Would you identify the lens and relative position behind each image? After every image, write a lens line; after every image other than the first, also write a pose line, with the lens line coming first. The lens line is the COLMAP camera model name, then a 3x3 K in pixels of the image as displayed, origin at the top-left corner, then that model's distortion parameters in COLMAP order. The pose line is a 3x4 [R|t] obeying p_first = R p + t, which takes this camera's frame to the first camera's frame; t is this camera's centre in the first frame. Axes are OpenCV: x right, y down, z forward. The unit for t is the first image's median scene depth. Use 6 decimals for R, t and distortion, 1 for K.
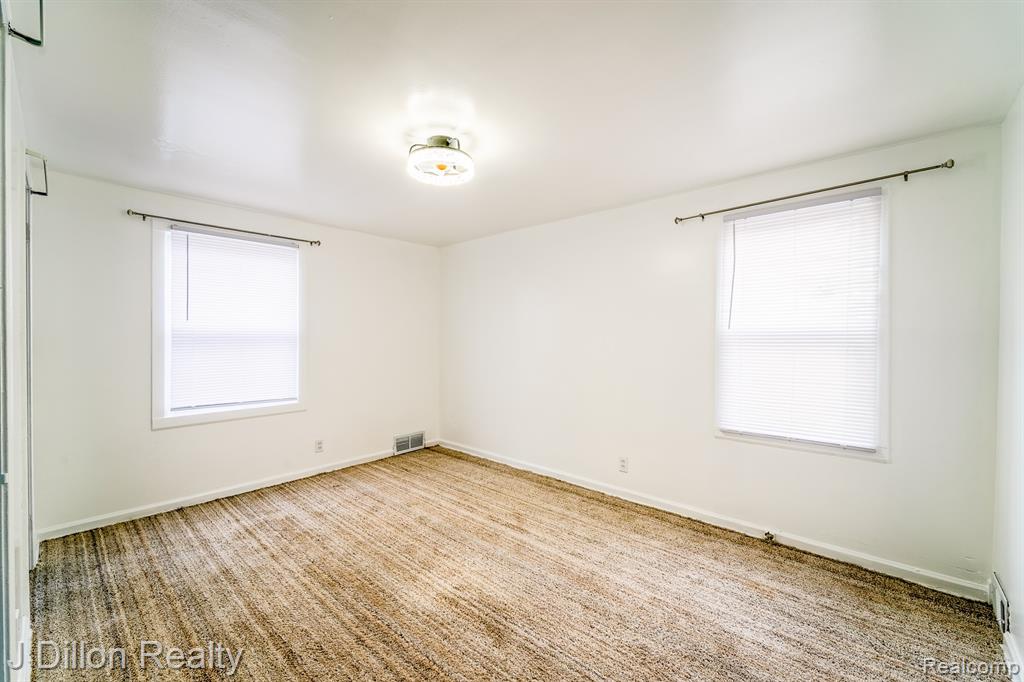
lens RADIAL K [[421.2, 0, 517.0], [0, 421.2, 334.2], [0, 0, 1]] dist [0.003109, -0.001573]
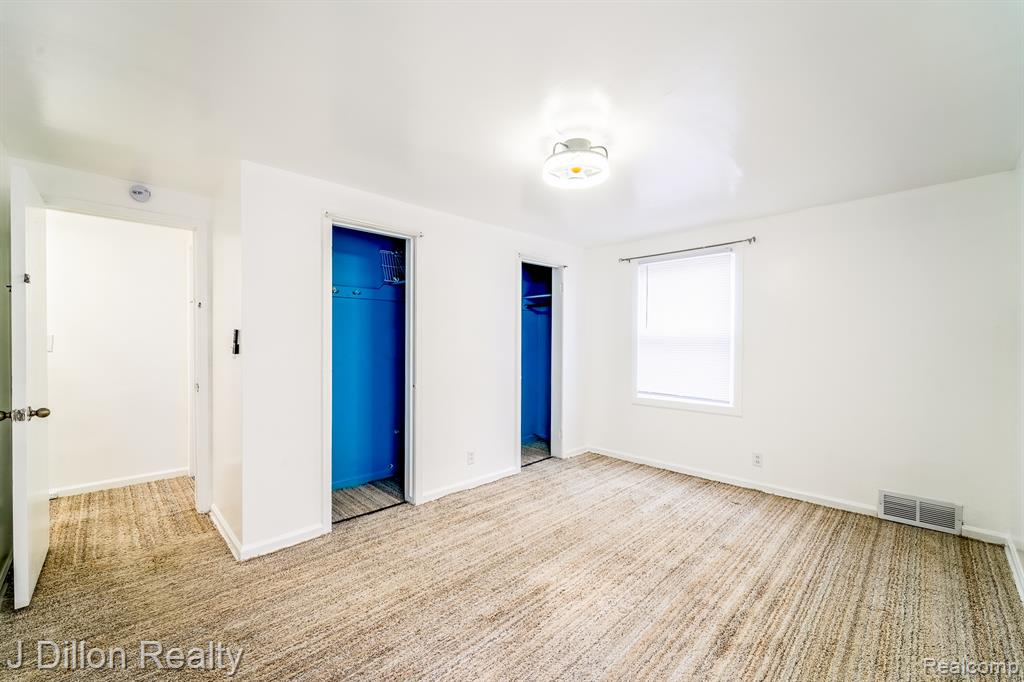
lens RADIAL K [[421.2, 0, 514.8], [0, 421.2, 342.1], [0, 0, 1]] dist [0.003109, -0.001573]
pose [[-0.078221, 0.002809, -0.996932, 0.537331], [0.004384, 0.999987, 0.002474, 0.005653], [0.996926, -0.004177, -0.078232, 0.606726]]
